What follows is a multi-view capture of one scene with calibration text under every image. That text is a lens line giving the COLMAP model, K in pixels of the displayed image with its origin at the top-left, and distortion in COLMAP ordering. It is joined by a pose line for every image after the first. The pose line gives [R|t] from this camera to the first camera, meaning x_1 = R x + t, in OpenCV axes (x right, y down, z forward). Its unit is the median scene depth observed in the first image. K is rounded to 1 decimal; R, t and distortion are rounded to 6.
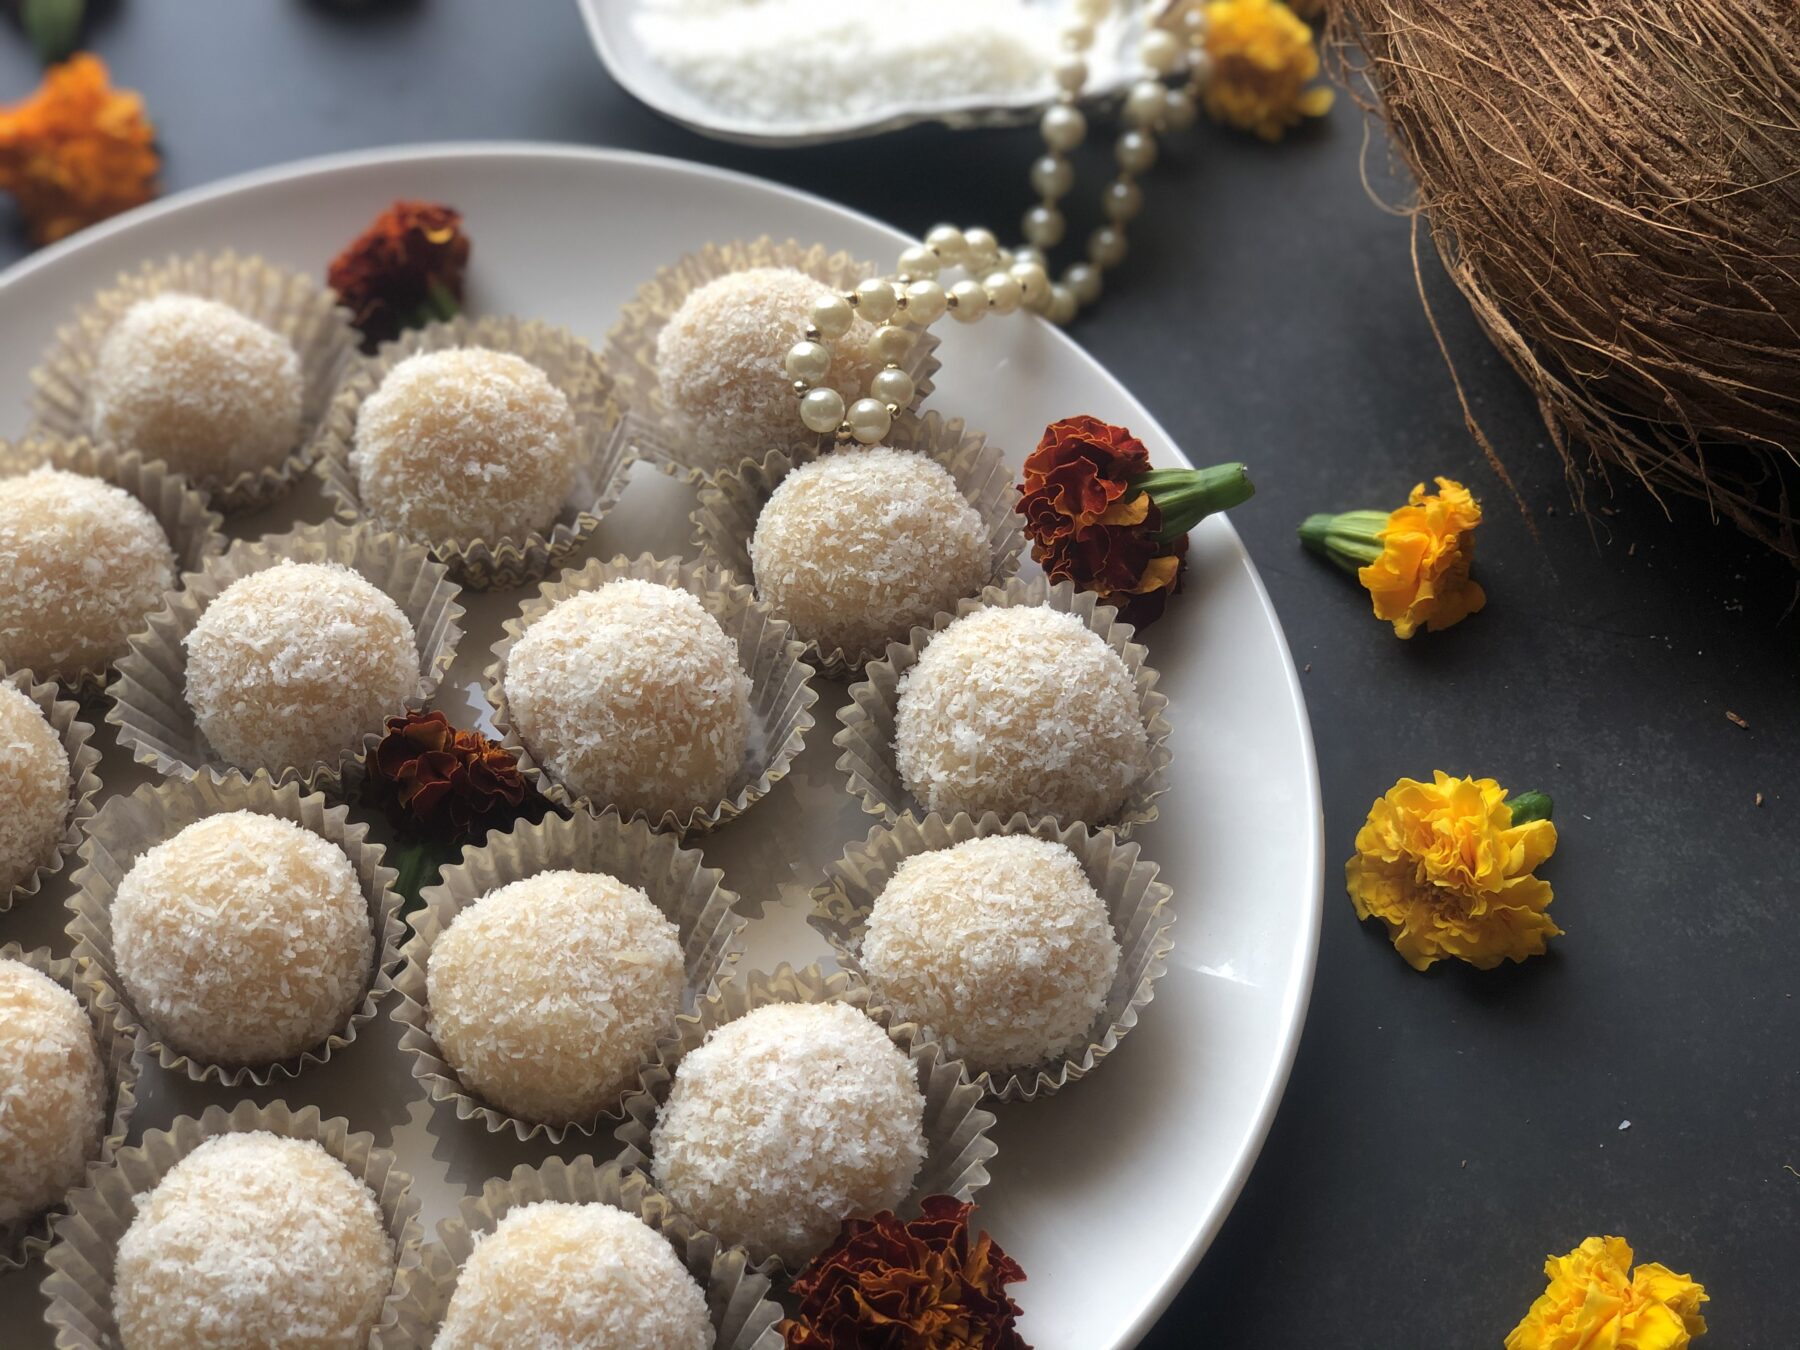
lens RADIAL K [[2720.7, 0, 900.0], [0, 2720.7, 675.0], [0, 0, 1]] dist [0.004528, 0.018914]
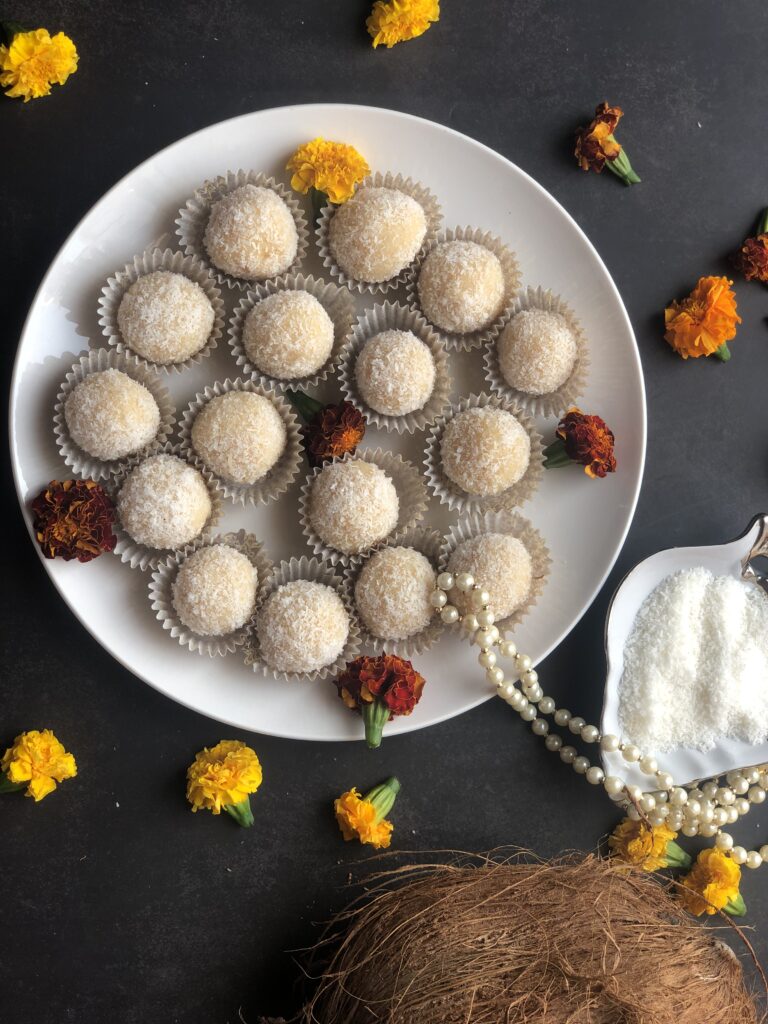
lens RADIAL K [[1547.8, 0, 386.2], [0, 1547.8, 507.8], [0, 0, 1]] dist [0.004528, 0.018914]
pose [[-0.266720, 0.960773, -0.075993, 0.024649], [-0.849000, -0.196908, 0.490333, -0.760839], [0.456135, 0.195299, 0.868216, -0.286321]]
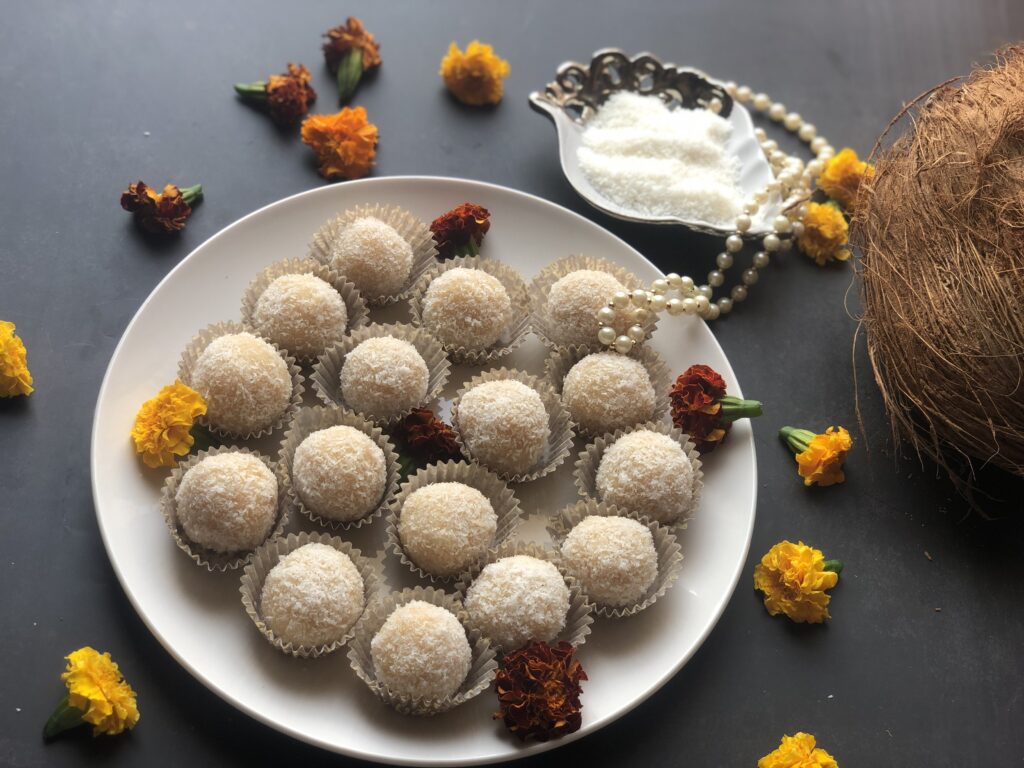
lens RADIAL K [[1554.5, 0, 513.7], [0, 1554.5, 361.5], [0, 0, 1]] dist [-0.158746, 1.943686]
pose [[0.957893, 0.279066, -0.067552, -0.007244], [-0.279401, 0.960163, 0.004629, -0.058462], [0.066153, 0.014440, 0.997705, -0.465046]]
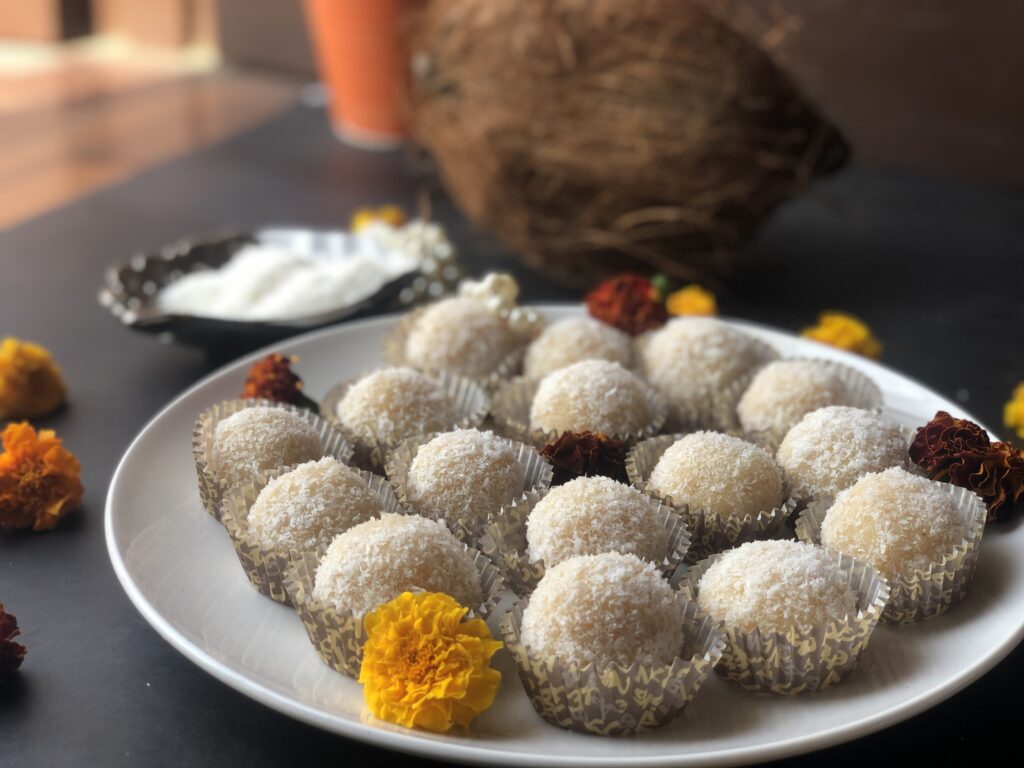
lens RADIAL K [[1547.8, 0, 512.0], [0, 1547.8, 384.0], [0, 0, 1]] dist [0.004528, 0.018914]
pose [[0.616755, -0.339328, 0.710260, -0.910464], [0.658946, 0.716145, -0.230057, 0.207381], [-0.430584, 0.609912, 0.665285, 0.264344]]
